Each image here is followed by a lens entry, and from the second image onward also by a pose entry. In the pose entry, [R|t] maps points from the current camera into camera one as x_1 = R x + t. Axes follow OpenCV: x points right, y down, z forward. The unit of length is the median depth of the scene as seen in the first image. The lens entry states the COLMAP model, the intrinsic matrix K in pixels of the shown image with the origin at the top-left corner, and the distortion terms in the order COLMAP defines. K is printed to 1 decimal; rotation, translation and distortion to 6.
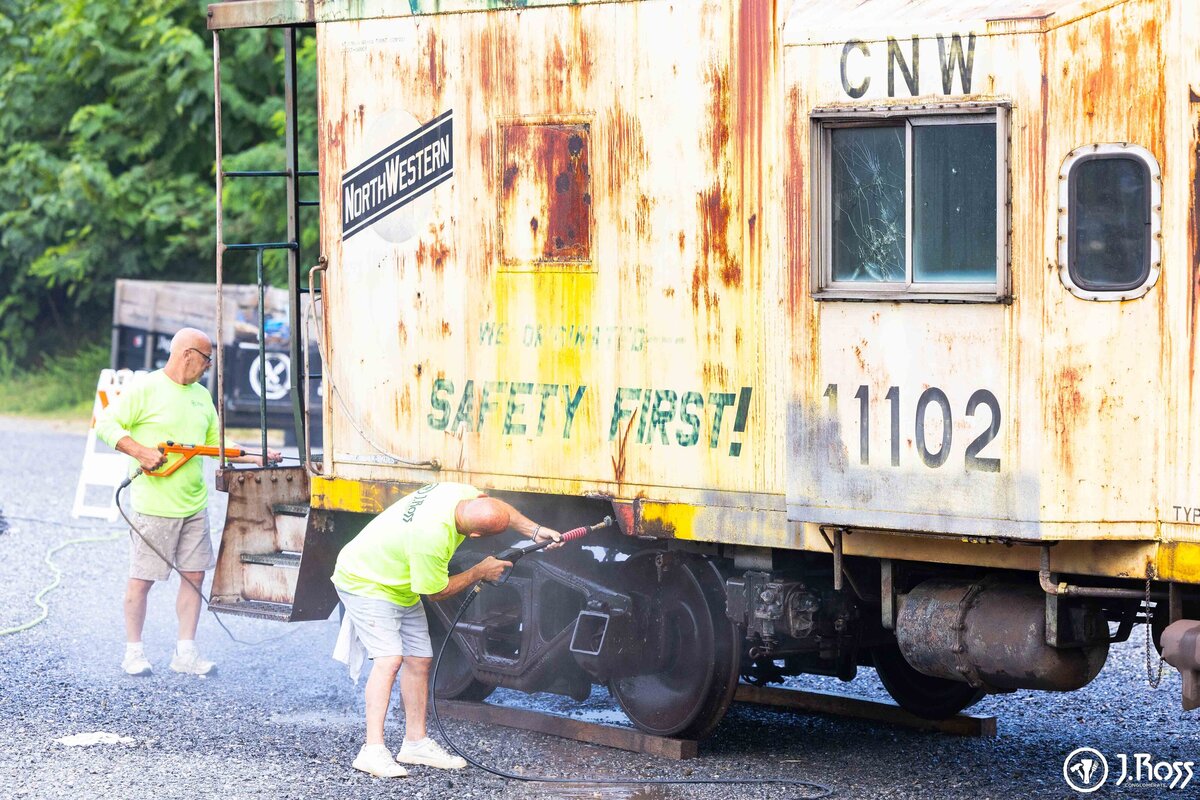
lens RADIAL K [[4664.9, 0, 601.8], [0, 4664.9, 412.5], [0, 0, 1]] dist [0.627068, 0.000000]
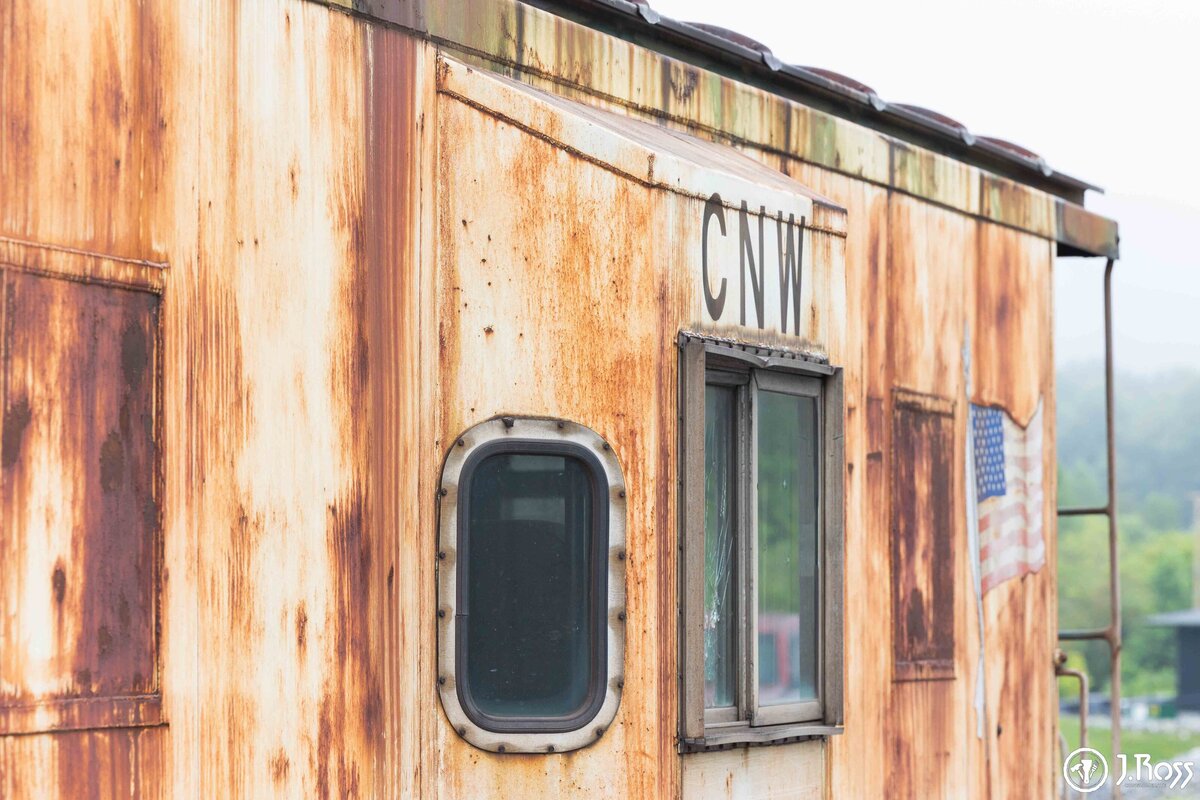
lens RADIAL K [[5800.2, 0, 599.9], [0, 5800.2, 400.8], [0, 0, 1]] dist [-0.123787, 0.000000]
pose [[-0.612624, 0.050558, 0.788756, -0.397729], [0.058555, 0.998113, -0.018498, -0.048639], [-0.788202, 0.034853, -0.614429, 1.365450]]
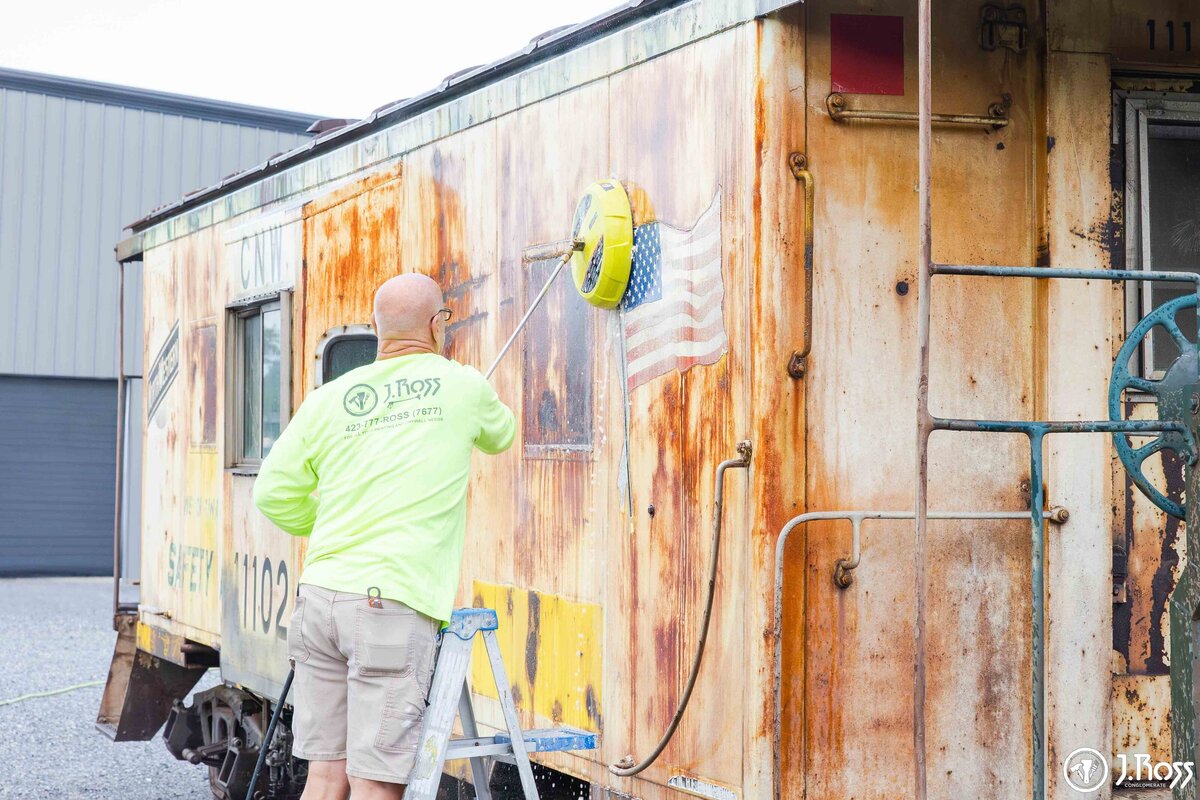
lens RADIAL K [[2714.6, 0, 602.3], [0, 2714.6, 393.7], [0, 0, 1]] dist [0.242414, 0.000000]
pose [[0.953508, 0.011868, -0.301135, 0.323203], [-0.032001, 0.997562, -0.062011, -0.006336], [0.299665, 0.068765, 0.951563, 0.424999]]
